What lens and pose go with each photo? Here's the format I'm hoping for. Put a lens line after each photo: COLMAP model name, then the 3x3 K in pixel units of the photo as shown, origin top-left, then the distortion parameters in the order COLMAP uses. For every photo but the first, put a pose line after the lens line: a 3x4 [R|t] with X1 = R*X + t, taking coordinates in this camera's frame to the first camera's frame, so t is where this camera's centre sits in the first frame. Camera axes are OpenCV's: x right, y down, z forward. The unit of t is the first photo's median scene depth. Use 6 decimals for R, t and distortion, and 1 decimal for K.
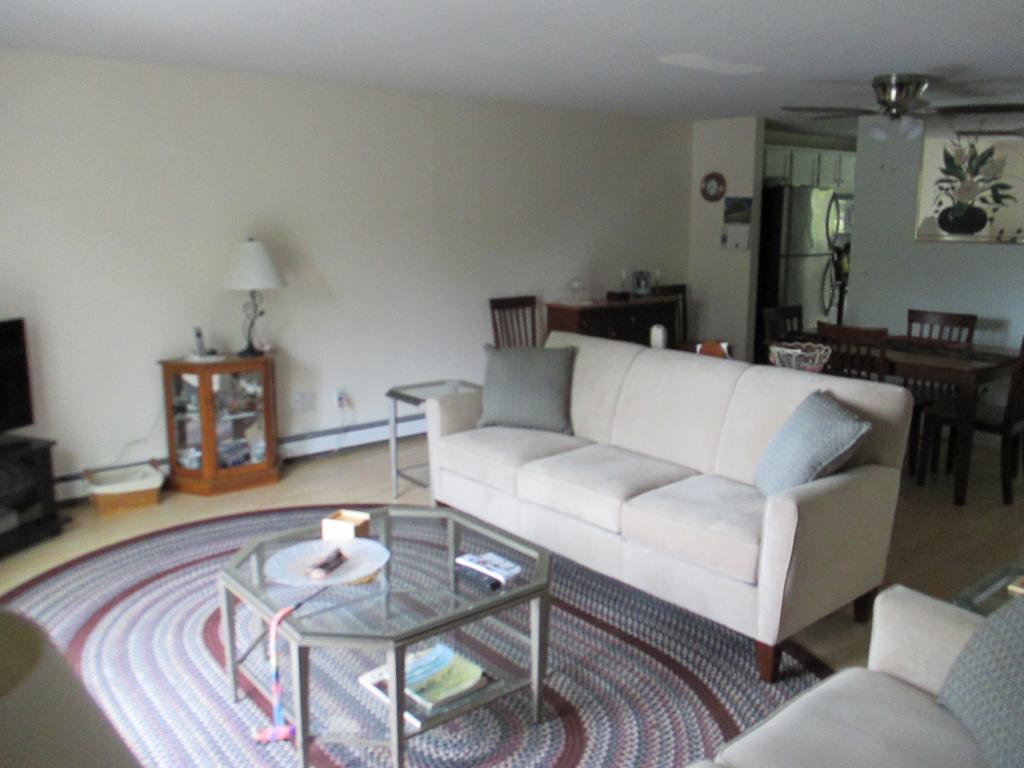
lens RADIAL K [[859.6, 0, 509.1], [0, 859.6, 365.0], [0, 0, 1]] dist [-0.012580, -0.014350]
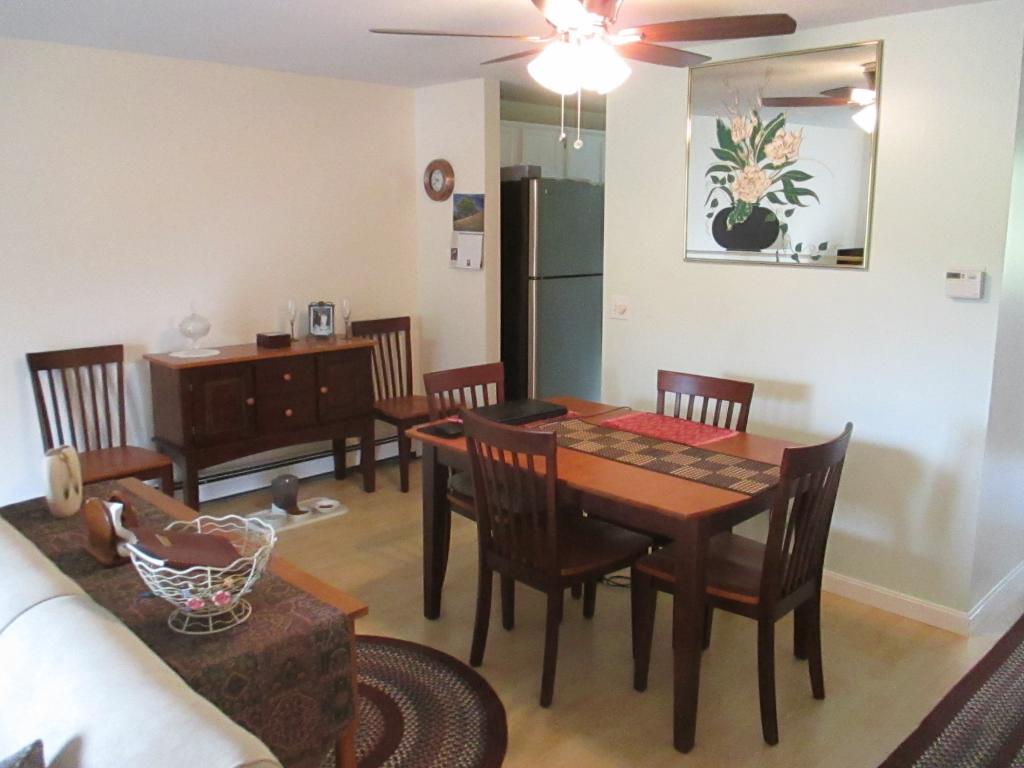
lens RADIAL K [[859.6, 0, 509.1], [0, 859.6, 365.0], [0, 0, 1]] dist [-0.012580, -0.014350]
pose [[0.996753, -0.011097, 0.079750, 0.298603], [0.011276, 0.999935, -0.001802, -0.067124], [-0.079725, 0.002695, 0.996813, 0.367308]]
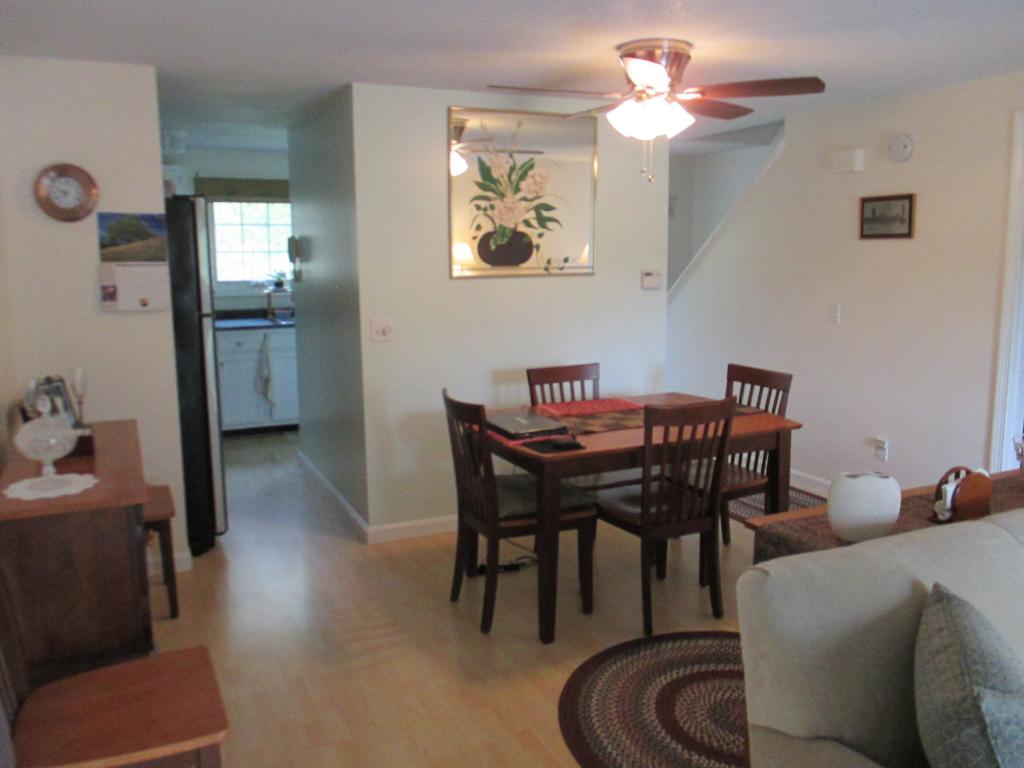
lens RADIAL K [[859.6, 0, 509.1], [0, 859.6, 365.0], [0, 0, 1]] dist [-0.012580, -0.014350]
pose [[0.250521, -0.139528, 0.958004, -0.242615], [0.176168, 0.979608, 0.096606, -0.139489], [-0.951947, 0.144567, 0.269993, 0.795052]]
